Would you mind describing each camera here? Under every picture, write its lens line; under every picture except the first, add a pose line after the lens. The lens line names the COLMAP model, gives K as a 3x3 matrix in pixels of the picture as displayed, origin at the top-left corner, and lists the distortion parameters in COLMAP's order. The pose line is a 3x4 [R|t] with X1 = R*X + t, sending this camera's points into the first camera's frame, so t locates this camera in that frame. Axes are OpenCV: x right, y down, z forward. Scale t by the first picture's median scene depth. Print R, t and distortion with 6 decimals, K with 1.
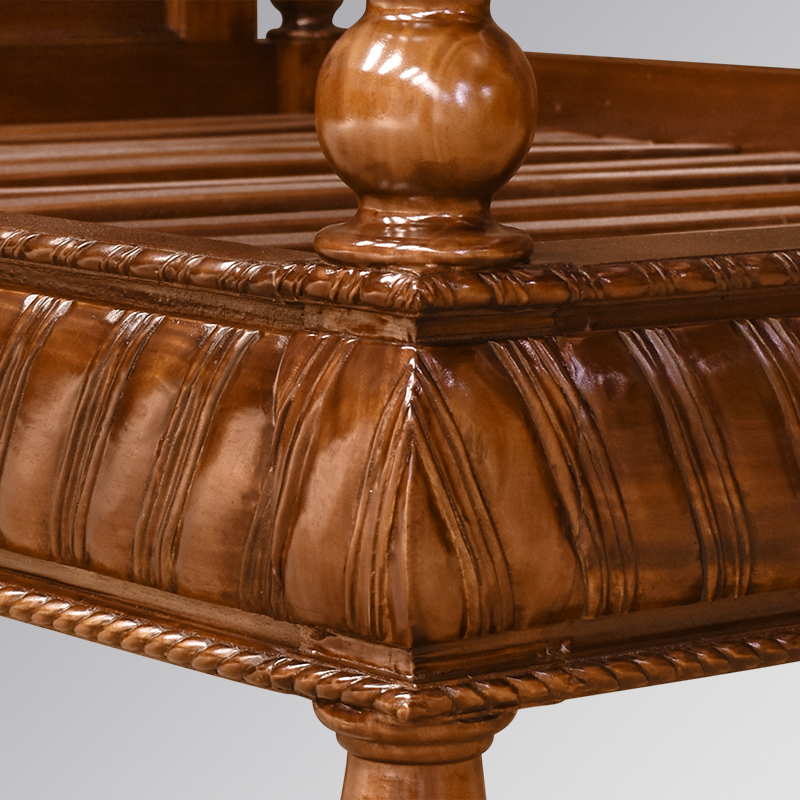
lens RADIAL K [[3657.2, 0, 400.0], [0, 3657.2, 400.0], [0, 0, 1]] dist [-0.077833, -1.541805]
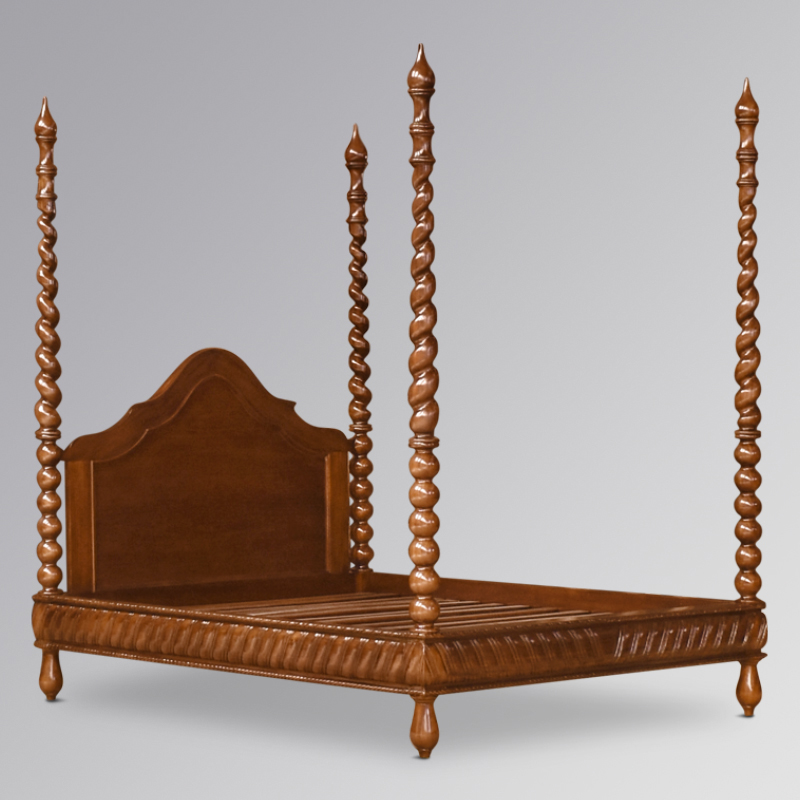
lens RADIAL K [[2617.1, 0, 400.0], [0, 2617.1, 400.0], [0, 0, 1]] dist [0.083474, 2.408170]
pose [[0.998947, -0.015779, 0.043082, -0.253623], [0.021153, 0.991642, -0.127272, 0.161302], [-0.040714, 0.128049, 0.990932, -4.099423]]
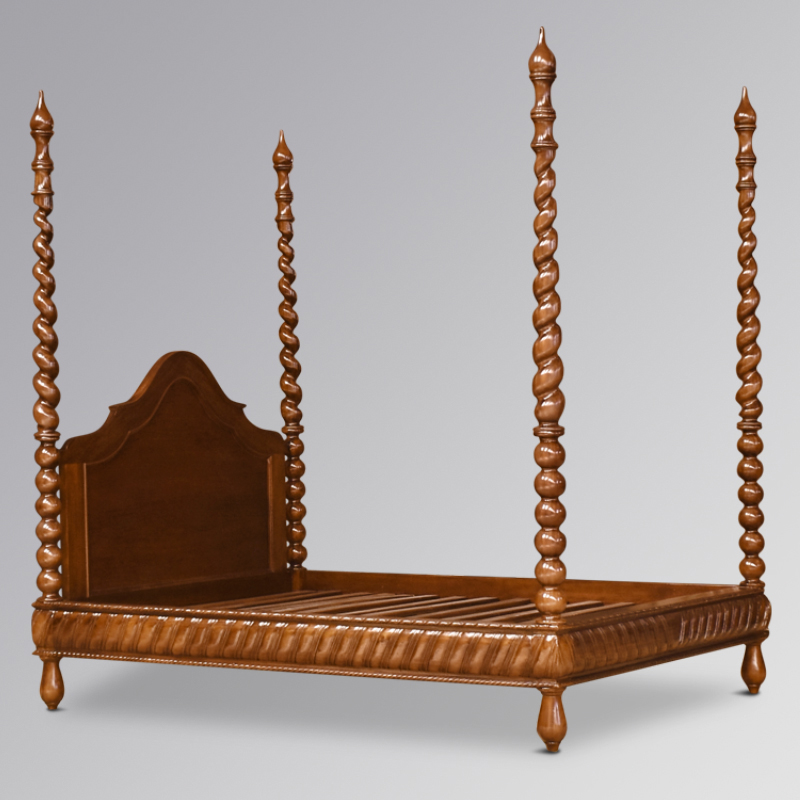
lens RADIAL K [[2161.0, 0, 400.0], [0, 2161.0, 400.0], [0, 0, 1]] dist [0.067916, -0.053309]
pose [[0.953345, -0.023272, 0.300985, -1.508153], [0.065975, 0.988985, -0.132501, 0.068262], [-0.294586, 0.146176, 0.944379, -2.893121]]
